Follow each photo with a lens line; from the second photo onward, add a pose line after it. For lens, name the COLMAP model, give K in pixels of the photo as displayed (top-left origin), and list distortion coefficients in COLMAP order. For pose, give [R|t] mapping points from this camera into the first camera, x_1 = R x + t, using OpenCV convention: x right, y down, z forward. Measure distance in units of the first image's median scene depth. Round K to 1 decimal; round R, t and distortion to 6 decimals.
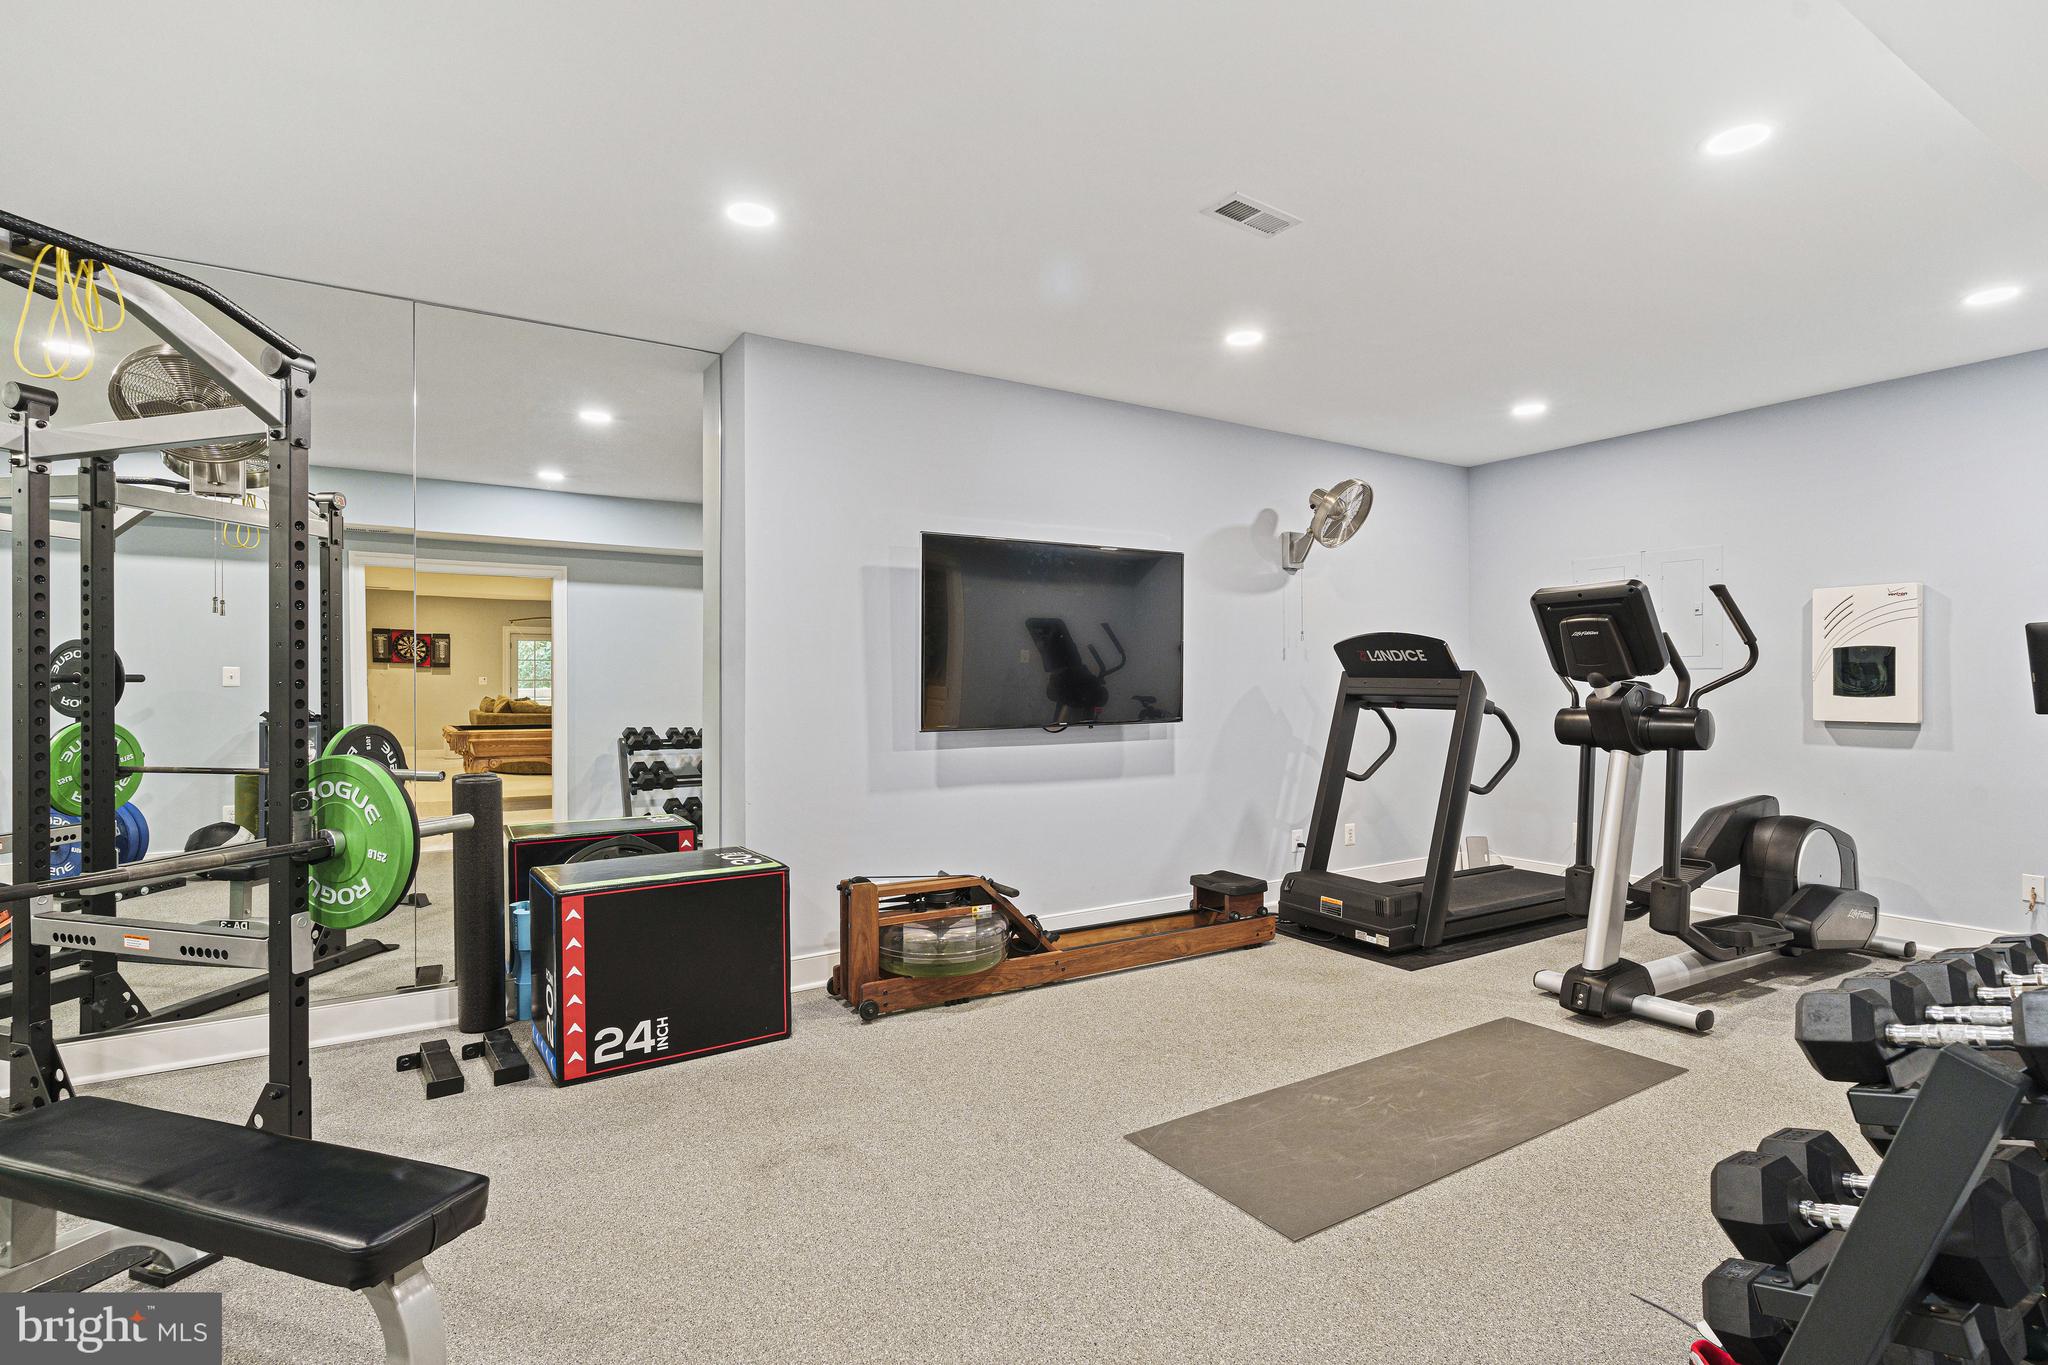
lens RADIAL K [[993.3, 0, 1024.3], [0, 993.3, 702.2], [0, 0, 1]] dist [0.002878, 0.000810]
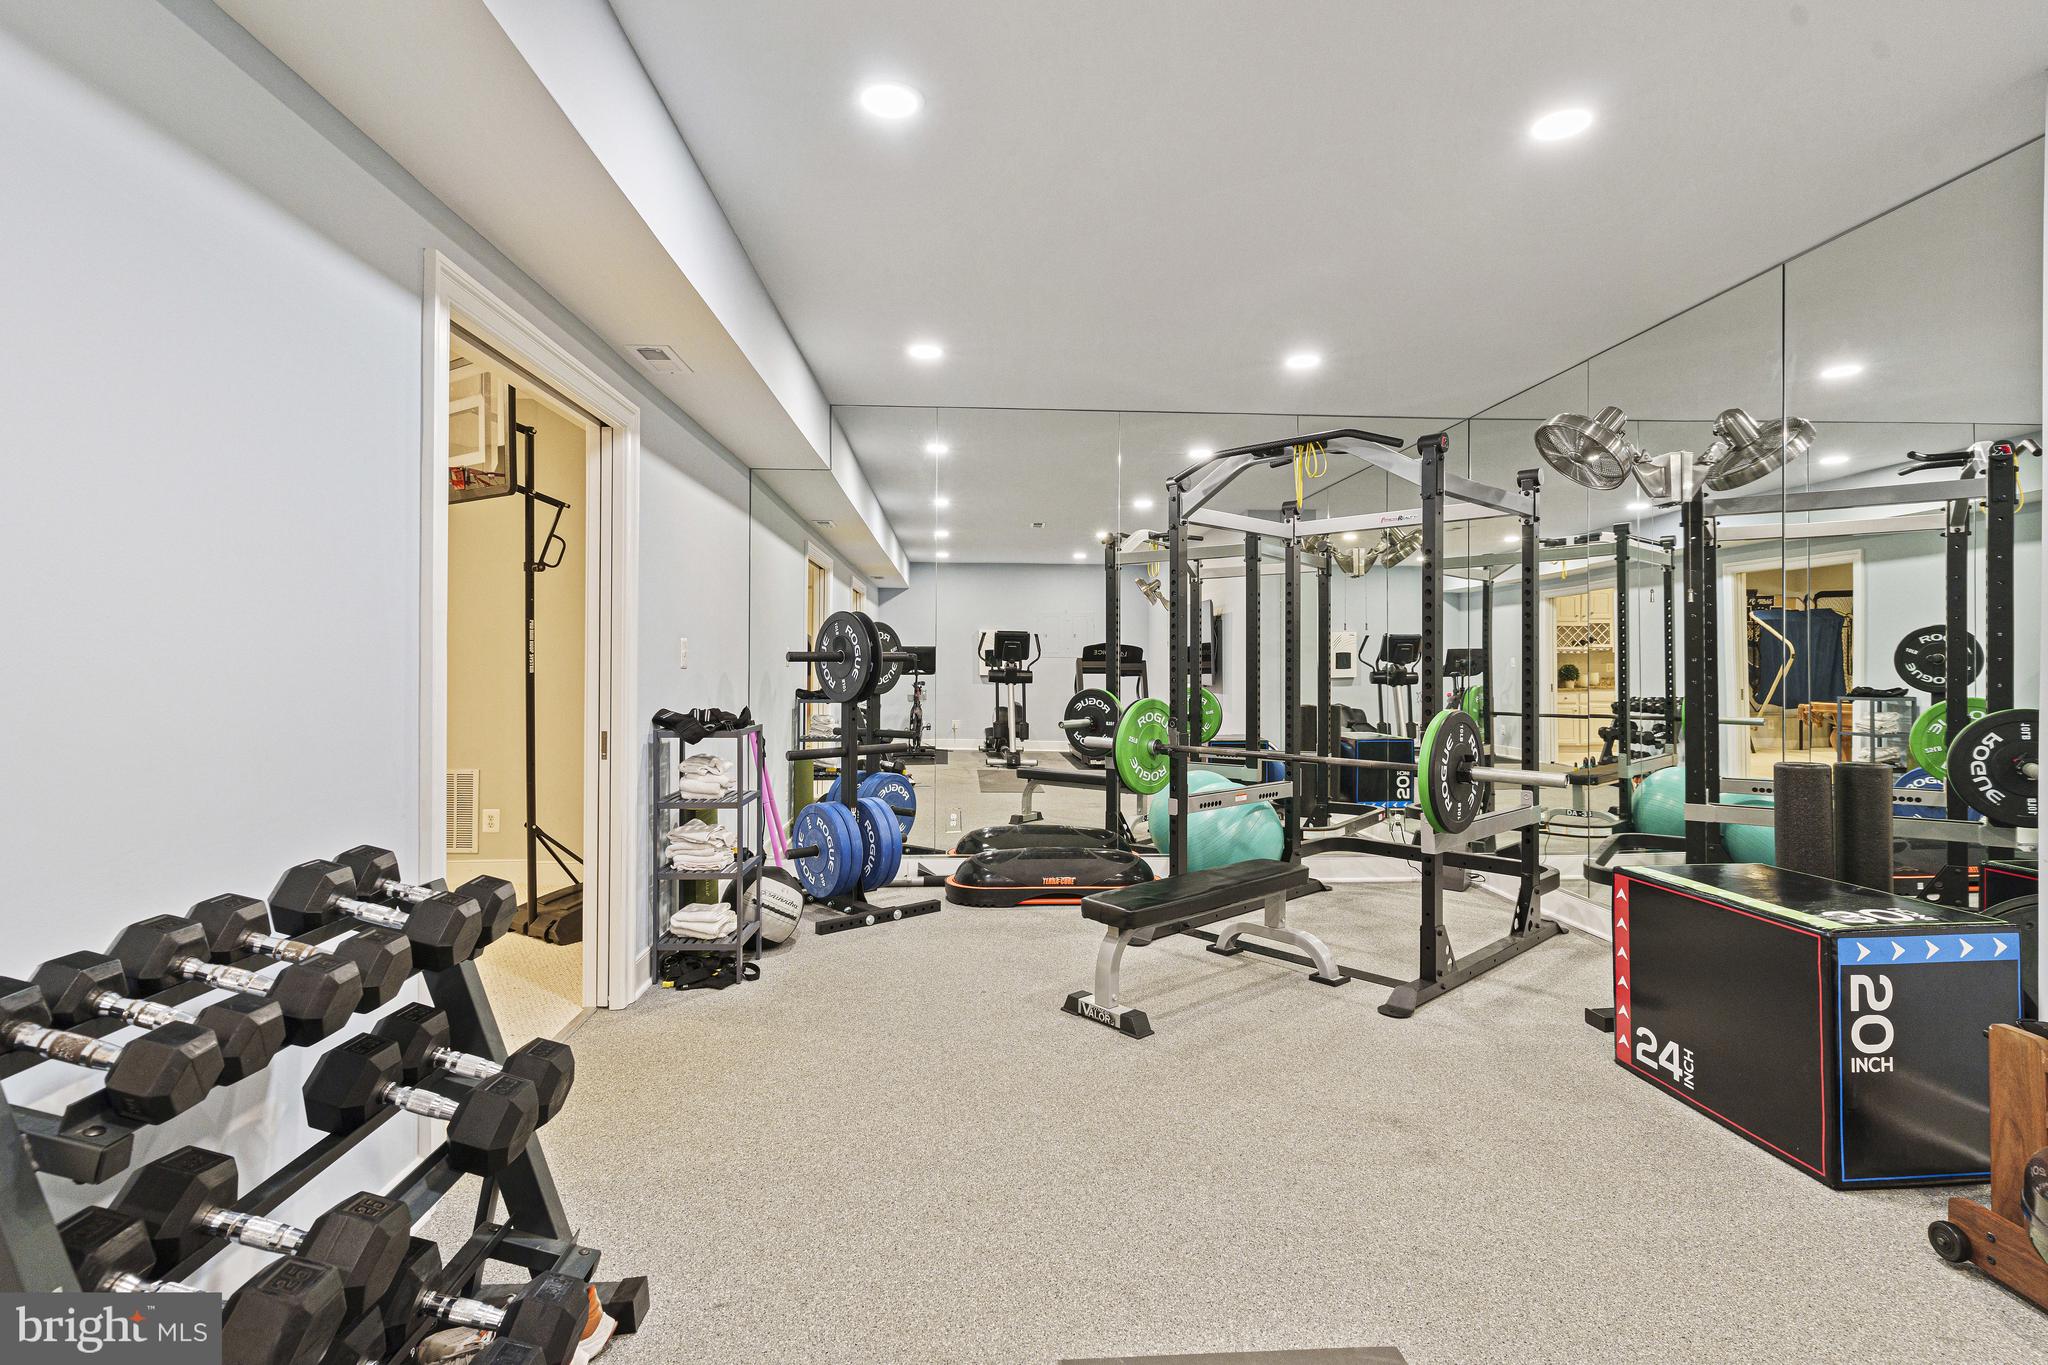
lens RADIAL K [[993.3, 0, 1024.3], [0, 993.3, 702.2], [0, 0, 1]] dist [0.002878, 0.000810]
pose [[-0.501187, 0.031178, -0.864777, 0.648831], [-0.012758, 0.998976, 0.043410, -0.009988], [0.865245, 0.032790, -0.500276, 0.923612]]
